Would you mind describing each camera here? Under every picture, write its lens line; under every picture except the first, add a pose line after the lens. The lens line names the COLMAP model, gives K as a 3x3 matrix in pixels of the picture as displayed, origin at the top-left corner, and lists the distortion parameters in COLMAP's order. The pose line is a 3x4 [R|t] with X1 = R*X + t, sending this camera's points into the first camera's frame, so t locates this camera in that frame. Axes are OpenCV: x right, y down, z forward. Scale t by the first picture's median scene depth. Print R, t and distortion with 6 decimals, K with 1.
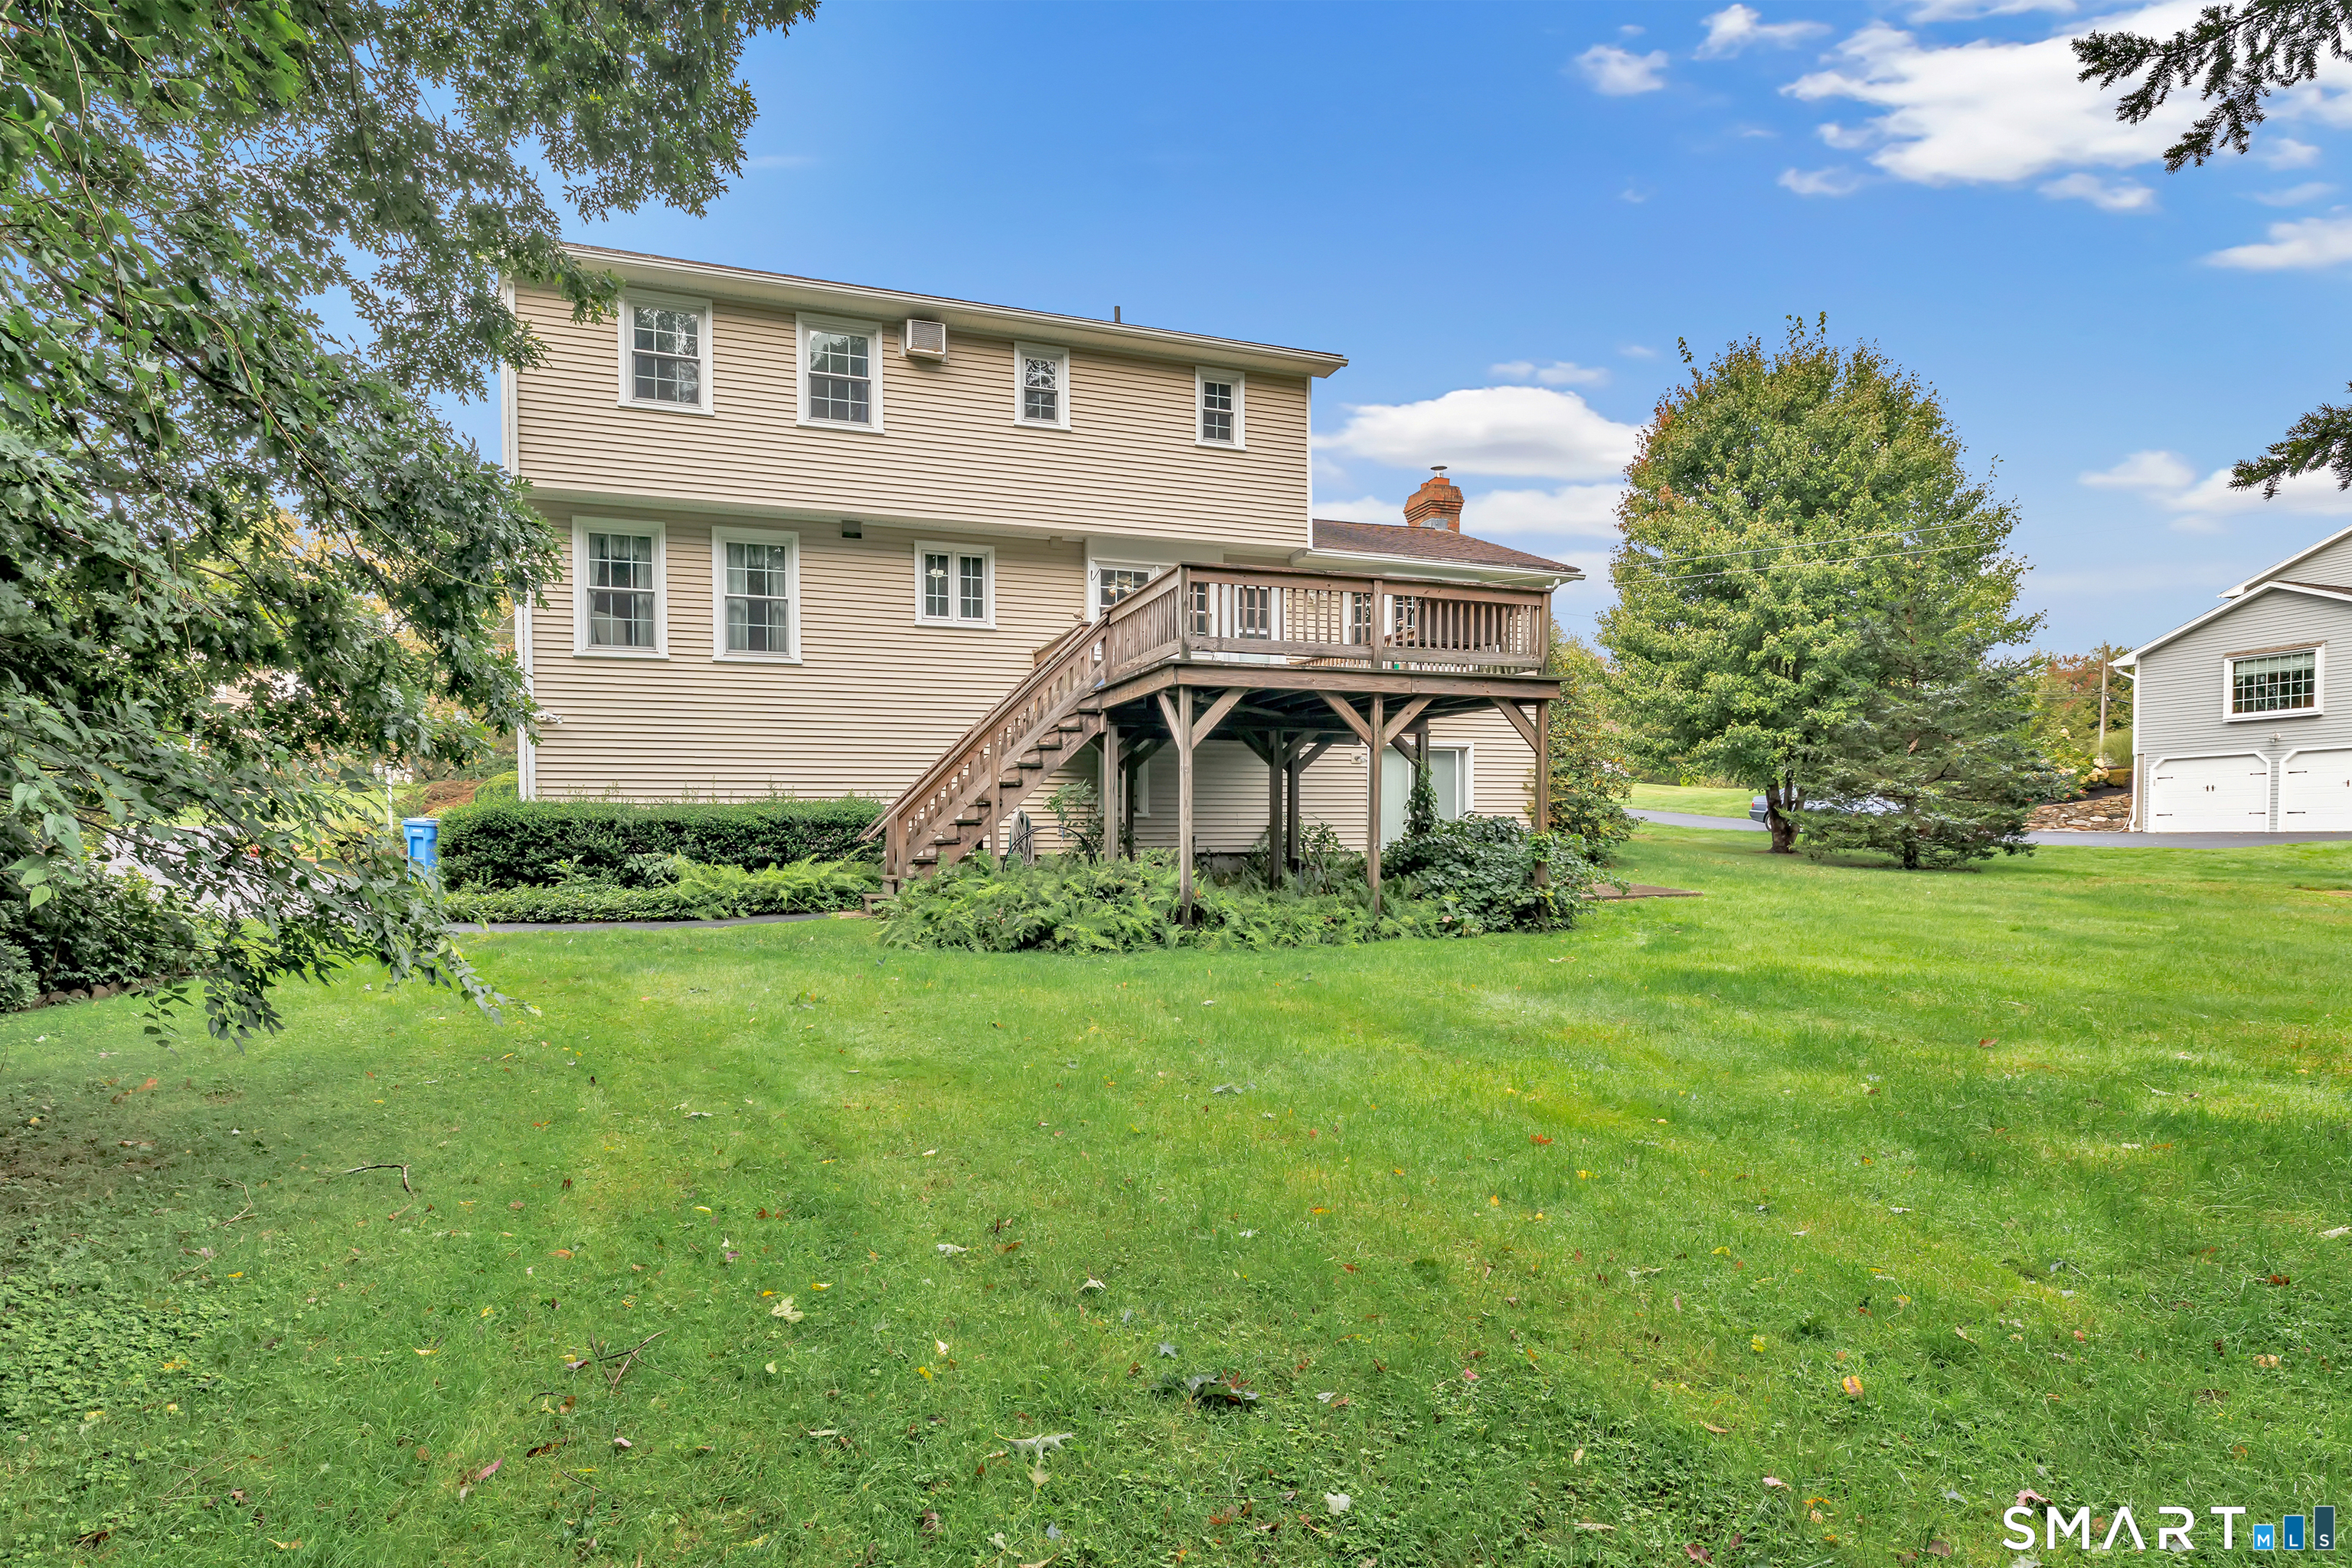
lens RADIAL K [[1051.2, 0, 1177.8], [0, 1051.2, 758.7], [0, 0, 1]] dist [-0.000799, -0.000045]
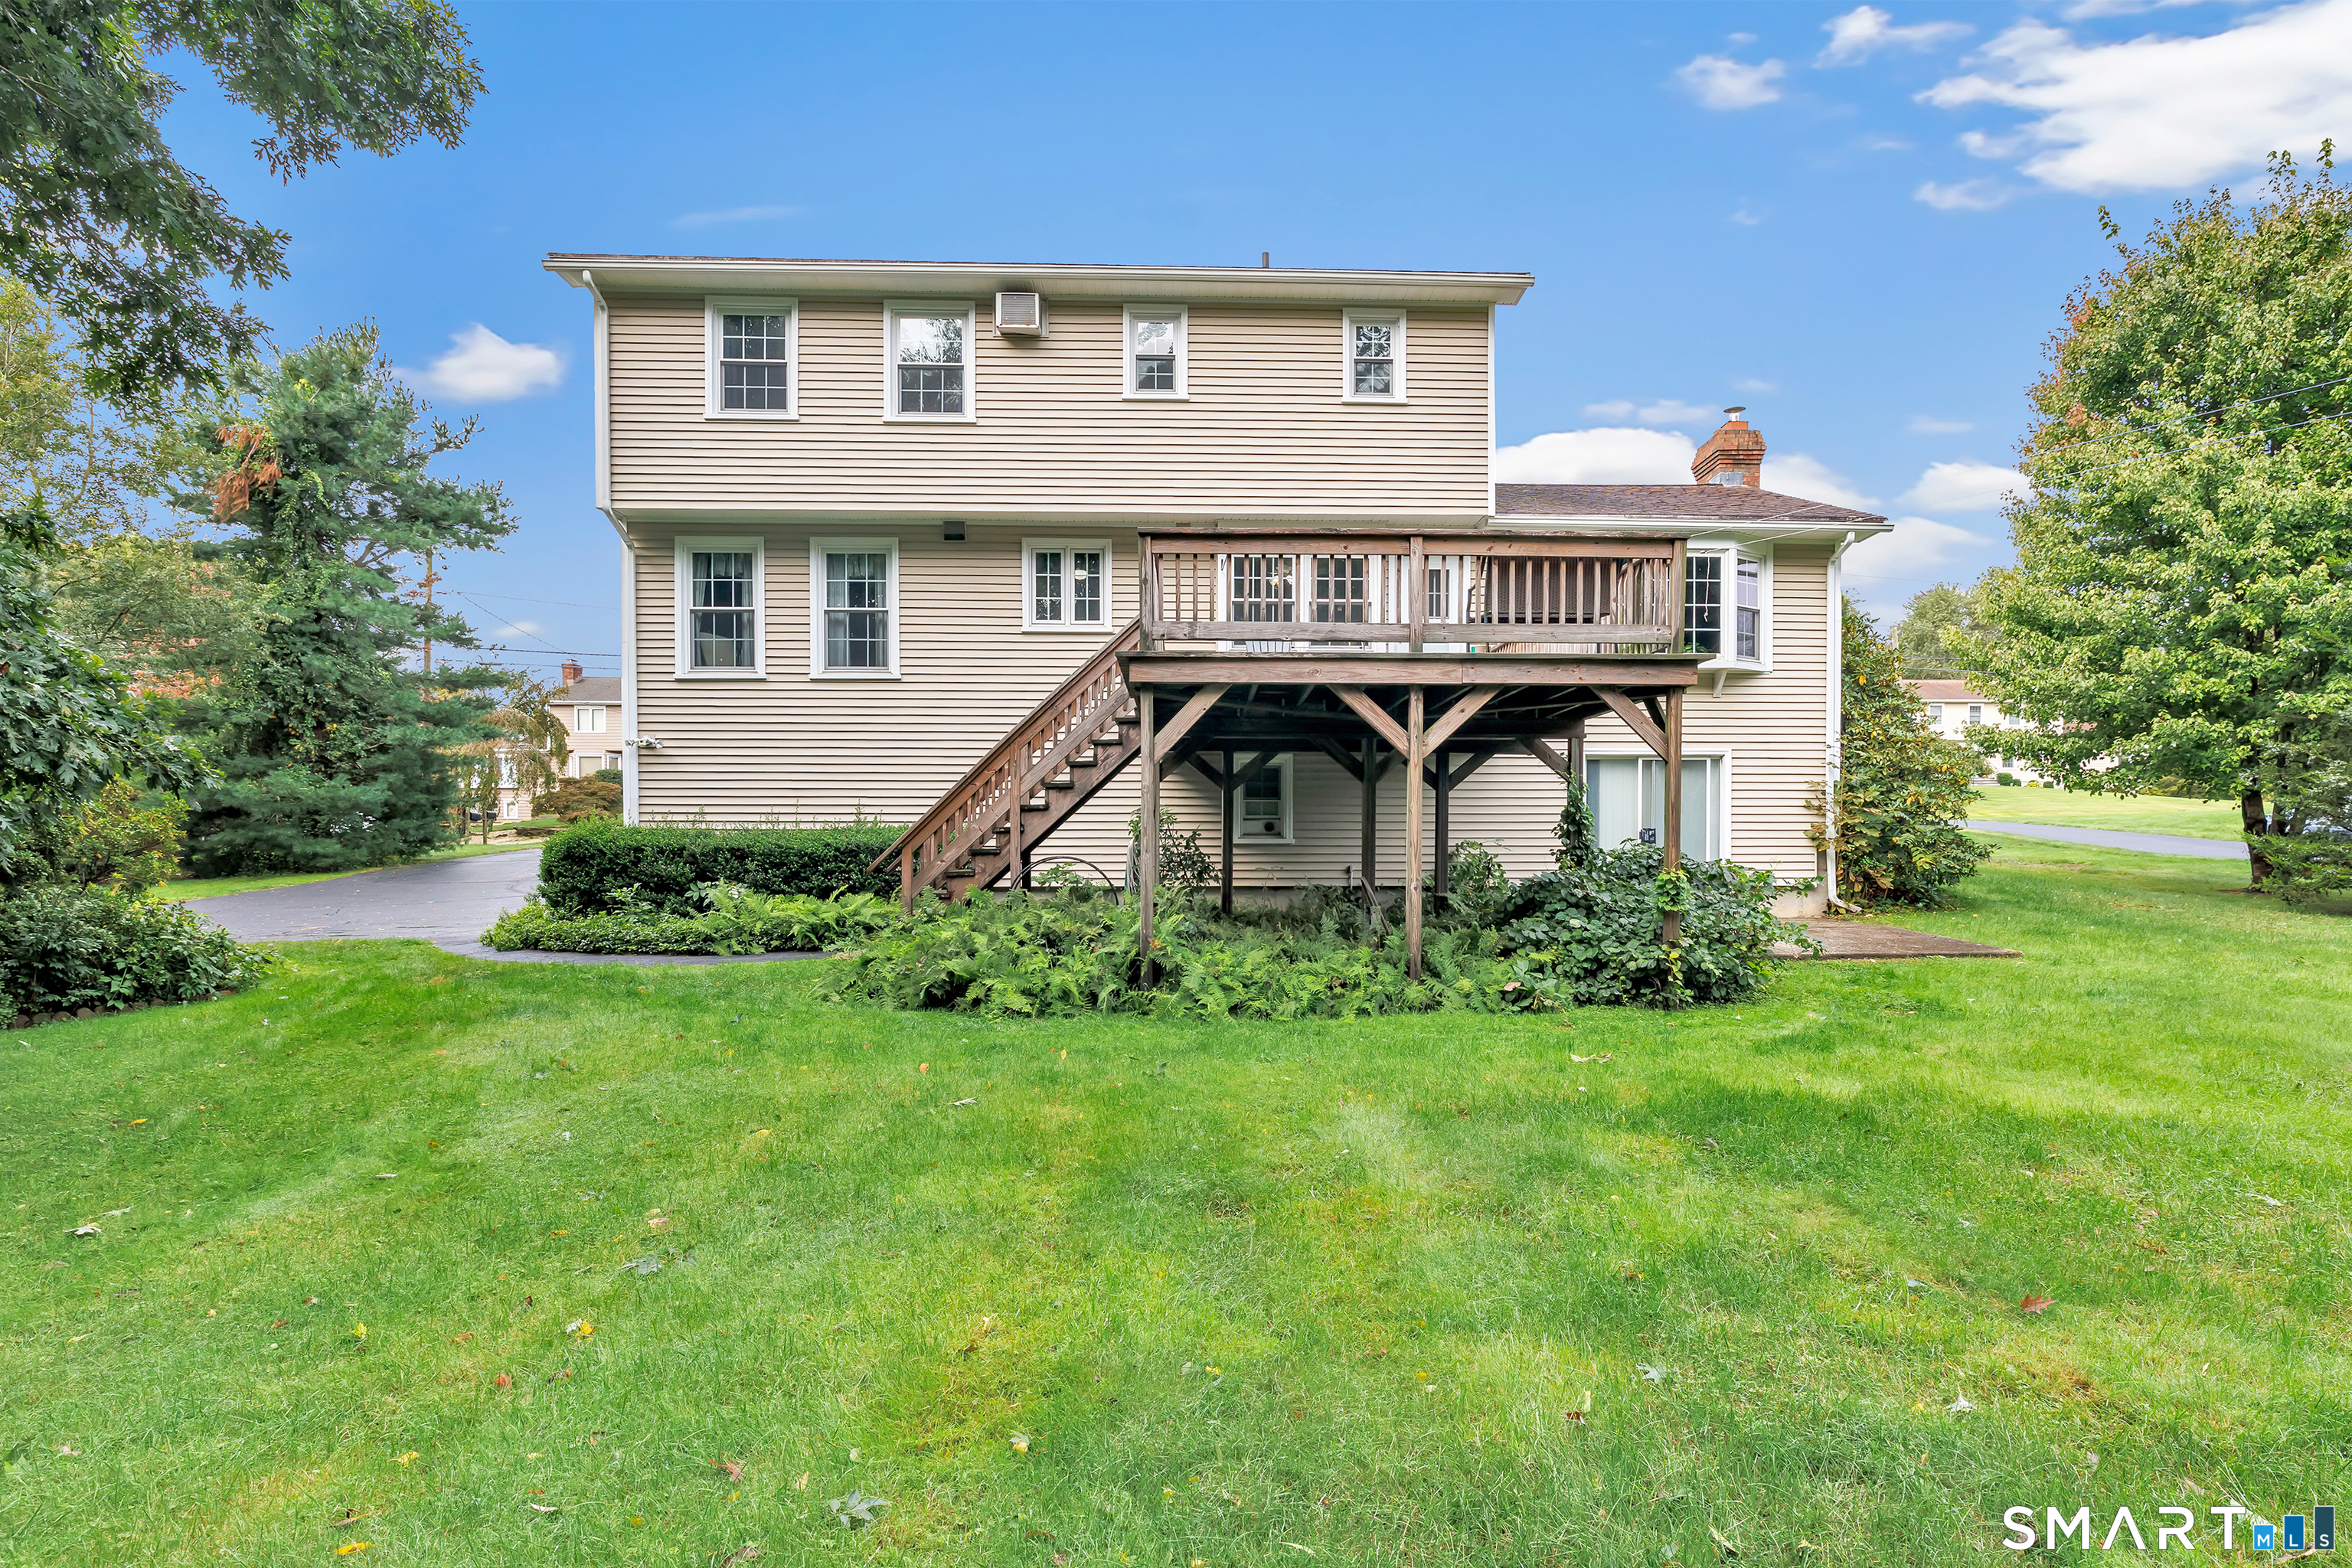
lens RADIAL K [[1131.5, 0, 1176.0], [0, 1131.5, 784.0], [0, 0, 1]] dist [-0.000218, 0.000522]
pose [[0.962802, -0.011902, -0.269947, 0.144882], [0.013776, 0.999892, 0.005049, 0.001352], [0.269858, -0.008580, 0.962862, 0.098258]]
